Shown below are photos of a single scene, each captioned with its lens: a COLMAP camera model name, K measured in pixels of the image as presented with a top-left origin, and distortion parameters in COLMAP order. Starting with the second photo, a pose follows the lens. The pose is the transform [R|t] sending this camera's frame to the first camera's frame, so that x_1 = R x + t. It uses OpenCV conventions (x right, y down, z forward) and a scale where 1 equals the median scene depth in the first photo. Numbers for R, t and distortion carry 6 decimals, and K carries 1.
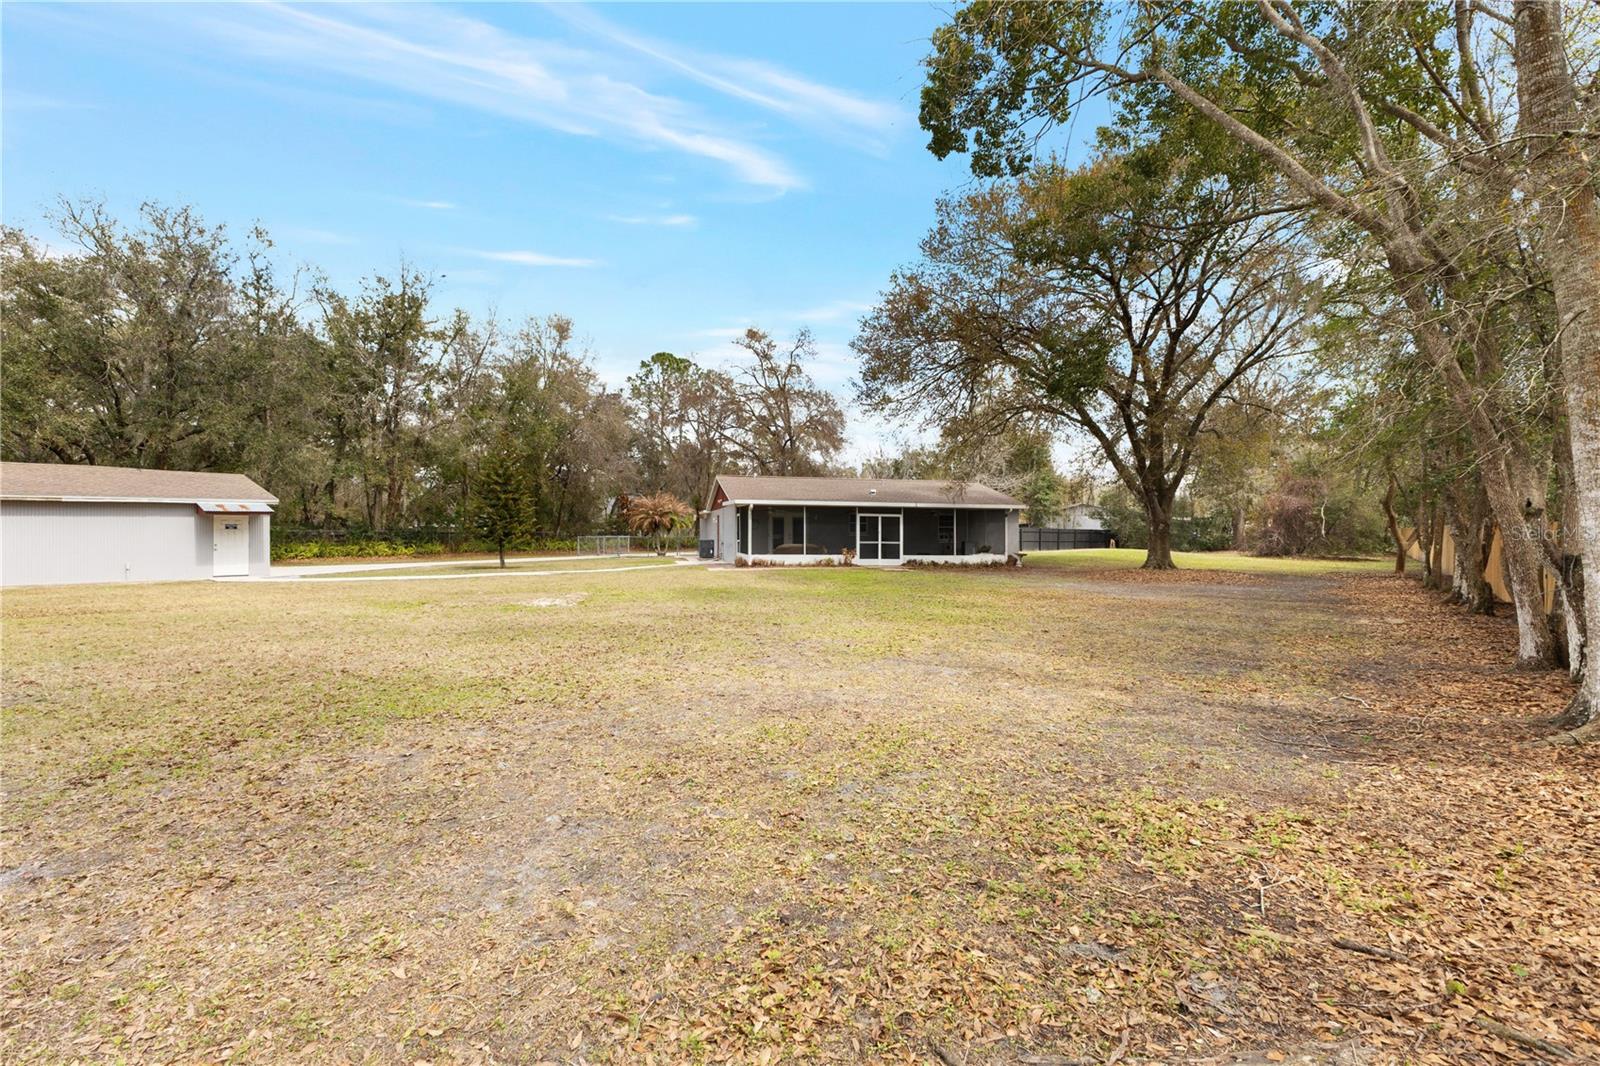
lens RADIAL K [[699.4, 0, 798.0], [0, 699.4, 530.3], [0, 0, 1]] dist [0.017436, 0.000260]
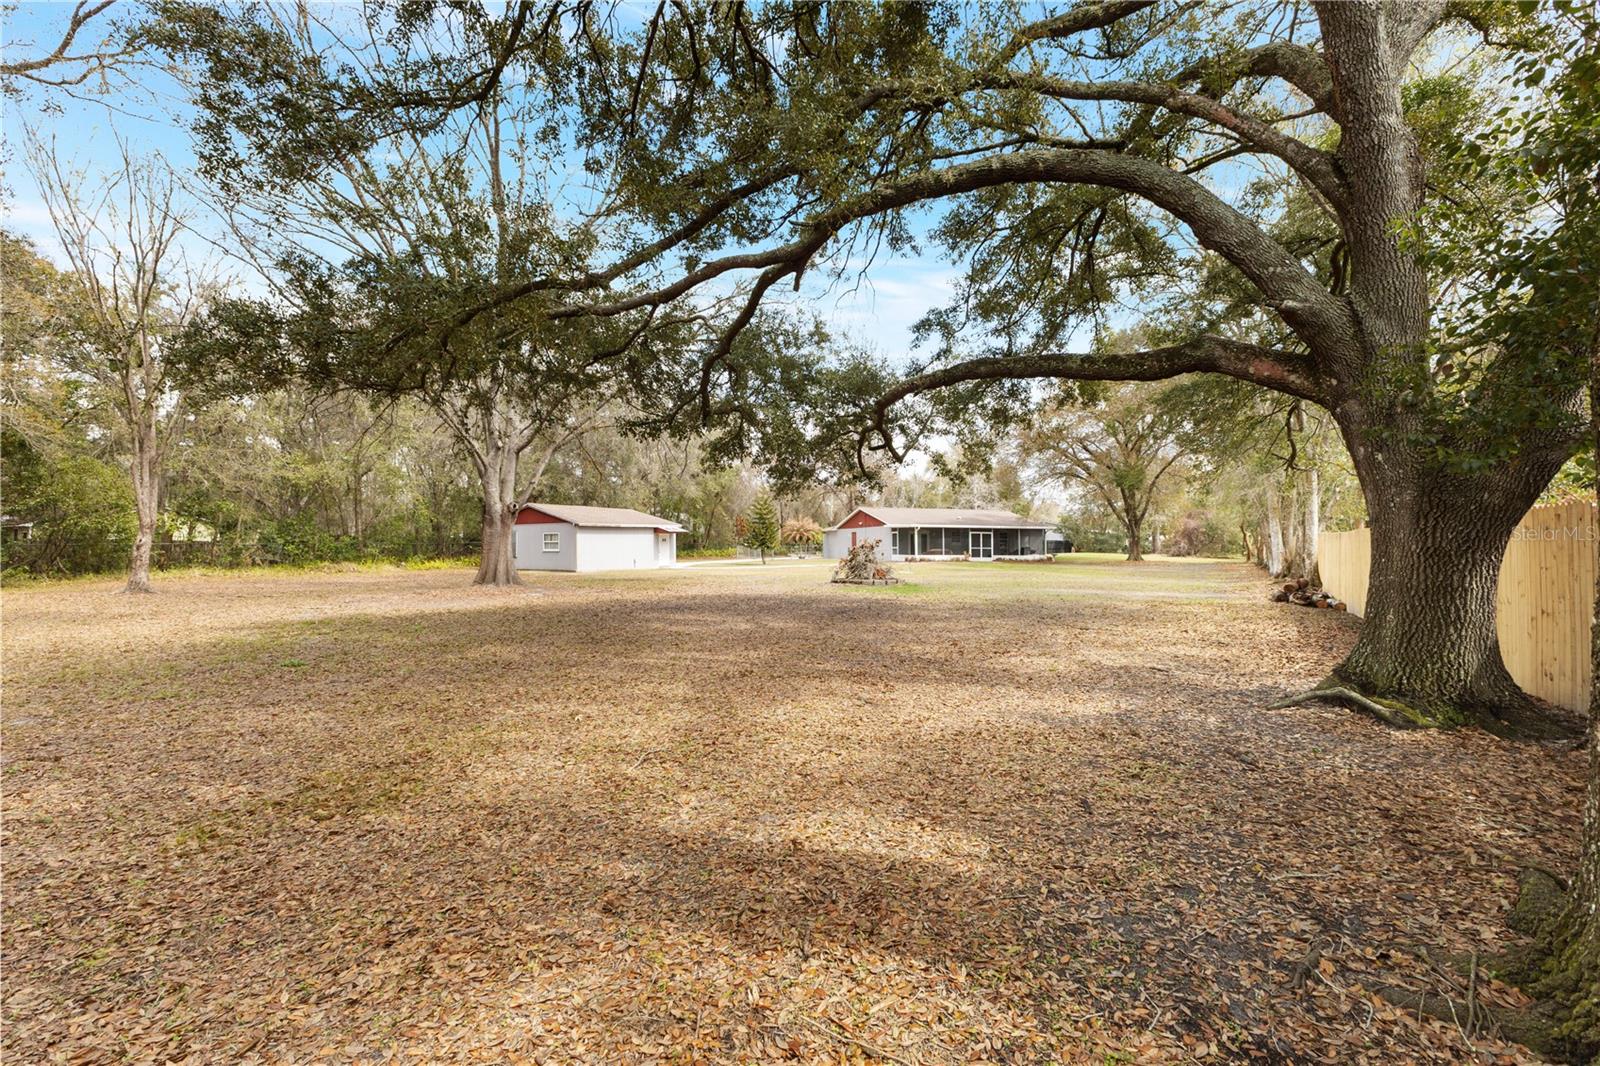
lens RADIAL K [[699.4, 0, 801.7], [0, 699.4, 539.4], [0, 0, 1]] dist [0.017436, 0.000260]
pose [[0.992196, -0.000143, 0.124691, -0.554189], [0.000417, 0.999998, -0.002175, -0.000871], [-0.124690, 0.002210, 0.992193, -0.700526]]
